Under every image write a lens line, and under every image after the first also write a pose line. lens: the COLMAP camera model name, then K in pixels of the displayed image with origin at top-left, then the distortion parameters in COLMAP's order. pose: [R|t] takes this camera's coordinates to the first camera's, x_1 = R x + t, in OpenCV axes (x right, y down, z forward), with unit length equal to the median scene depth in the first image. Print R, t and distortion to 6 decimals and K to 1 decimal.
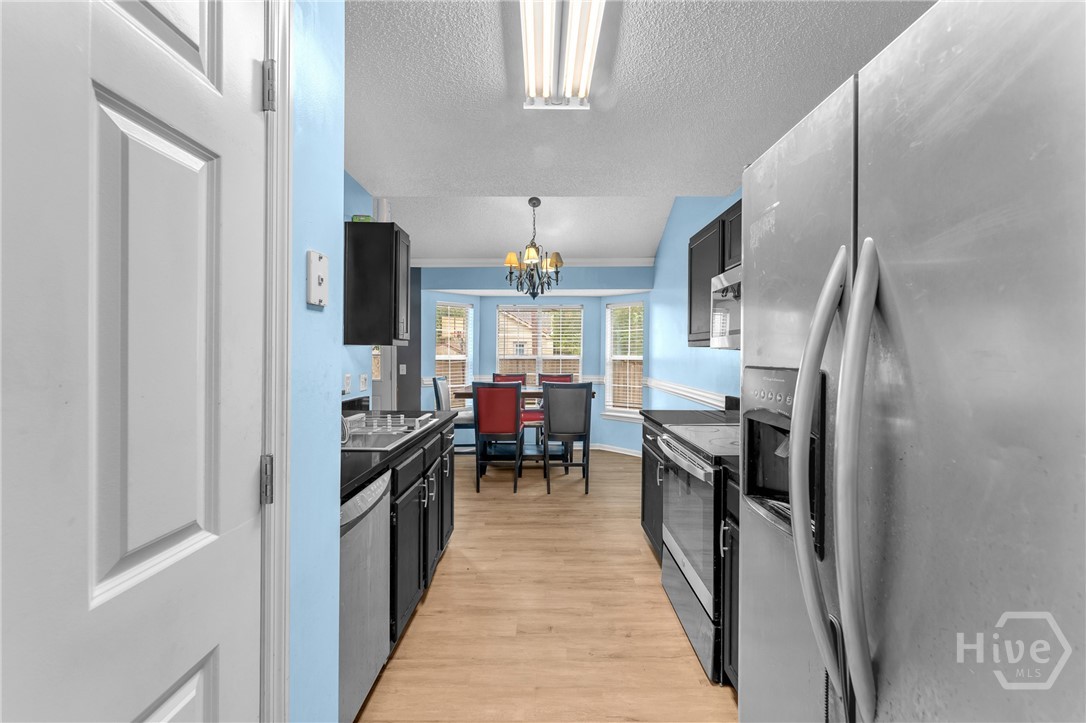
lens RADIAL K [[433.3, 0, 543.0], [0, 433.3, 351.1], [0, 0, 1]] dist [0.004020, 0.000020]
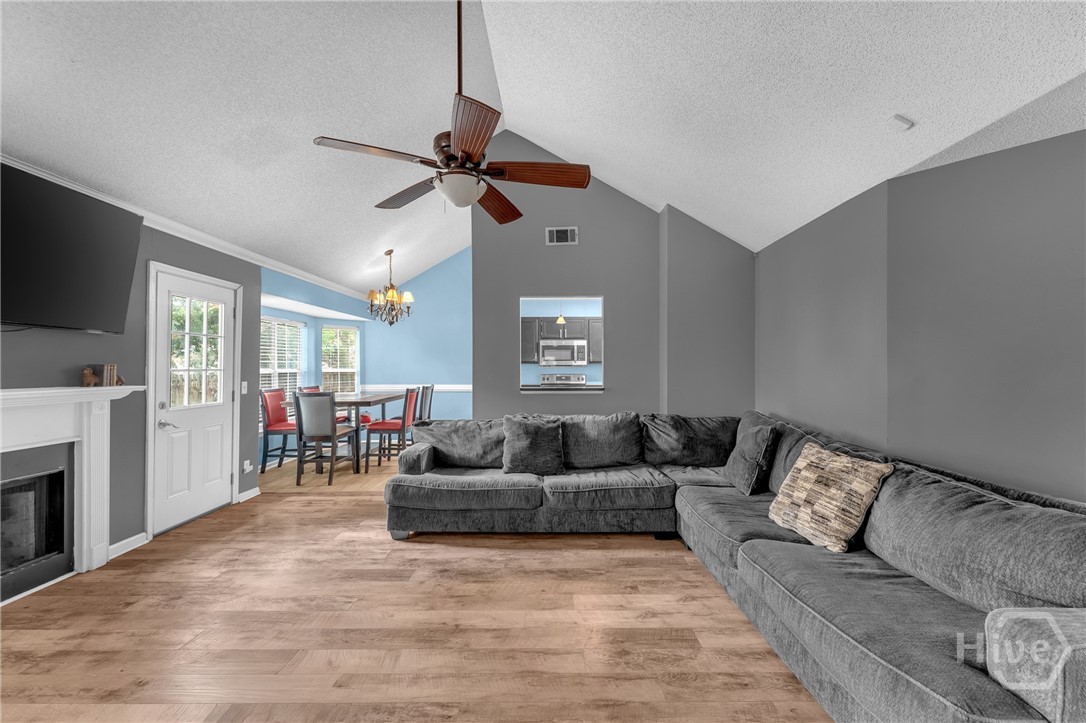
lens RADIAL K [[433.3, 0, 546.7], [0, 433.3, 367.5], [0, 0, 1]] dist [0.004020, 0.000020]
pose [[0.006581, -0.004605, 0.999968, -1.411781], [-0.004437, 0.999979, 0.004635, -0.001883], [-0.999969, -0.004468, 0.006560, 0.548979]]
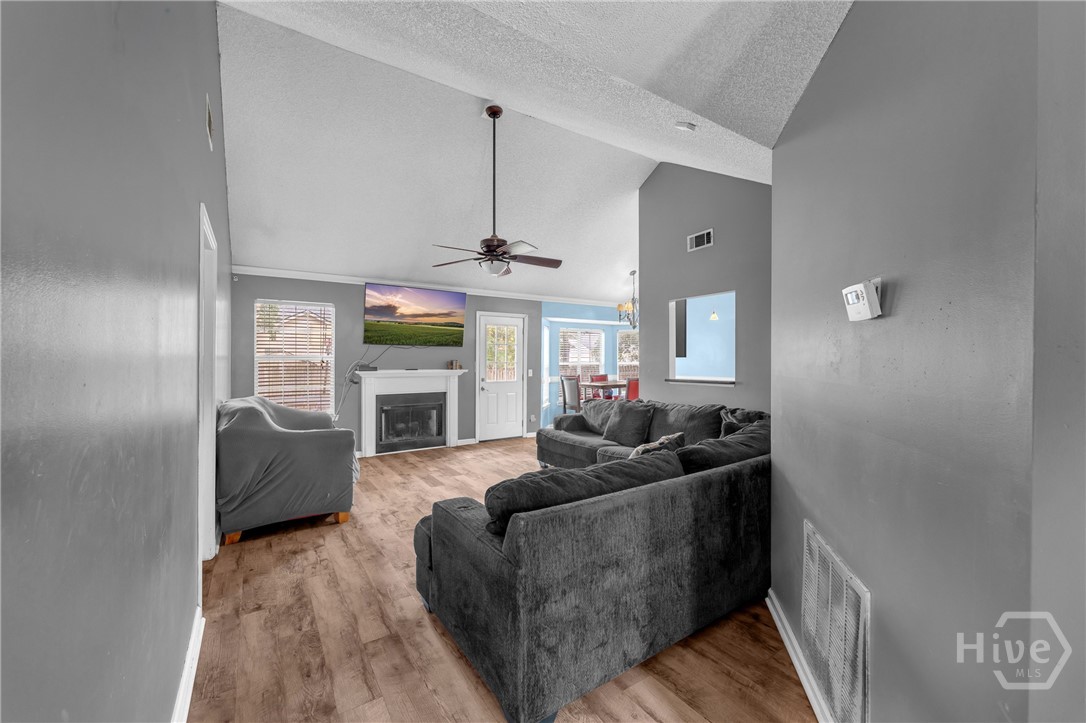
lens RADIAL K [[433.3, 0, 542.6], [0, 433.3, 361.5], [0, 0, 1]] dist [0.004020, 0.000020]
pose [[0.835670, -0.005501, 0.549204, -1.331974], [0.001692, 0.999971, 0.007442, -0.006649], [-0.549229, -0.005290, 0.835655, -0.240302]]
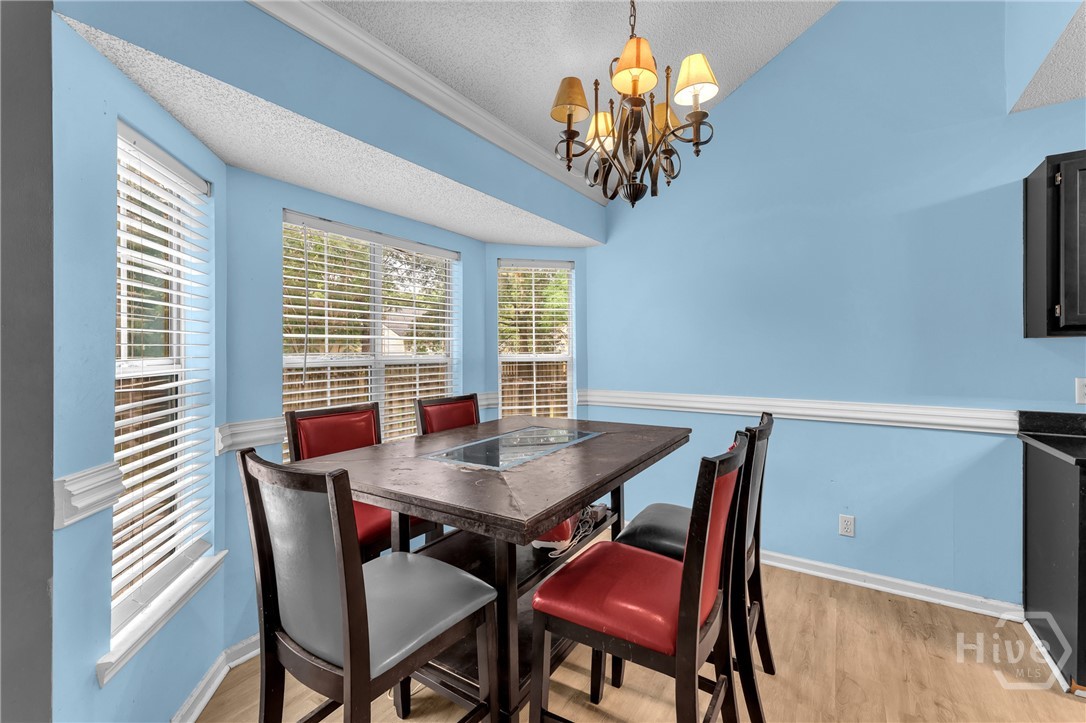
lens RADIAL K [[462.4, 0, 542.4], [0, 462.4, 349.1], [0, 0, 1]] dist [-0.003989, -0.000769]
pose [[0.553368, -0.003210, 0.832931, -0.420606], [0.000817, 0.999994, 0.003312, 0.003896], [-0.832937, -0.001153, 0.553367, 0.895433]]
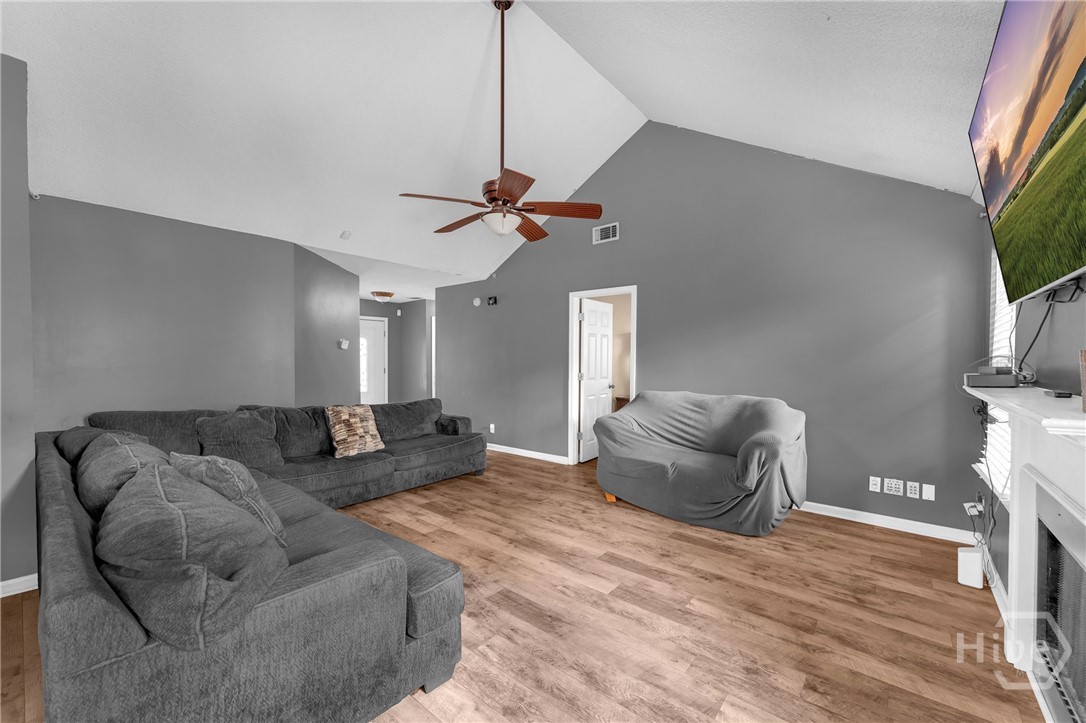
lens RADIAL K [[433.3, 0, 543.2], [0, 433.3, 361.2], [0, 0, 1]] dist [0.004020, 0.000020]
pose [[-0.640469, -0.001967, -0.767981, -0.376650], [-0.000856, 0.999998, -0.001847, 0.006816], [0.767983, -0.000526, -0.640470, 1.162485]]
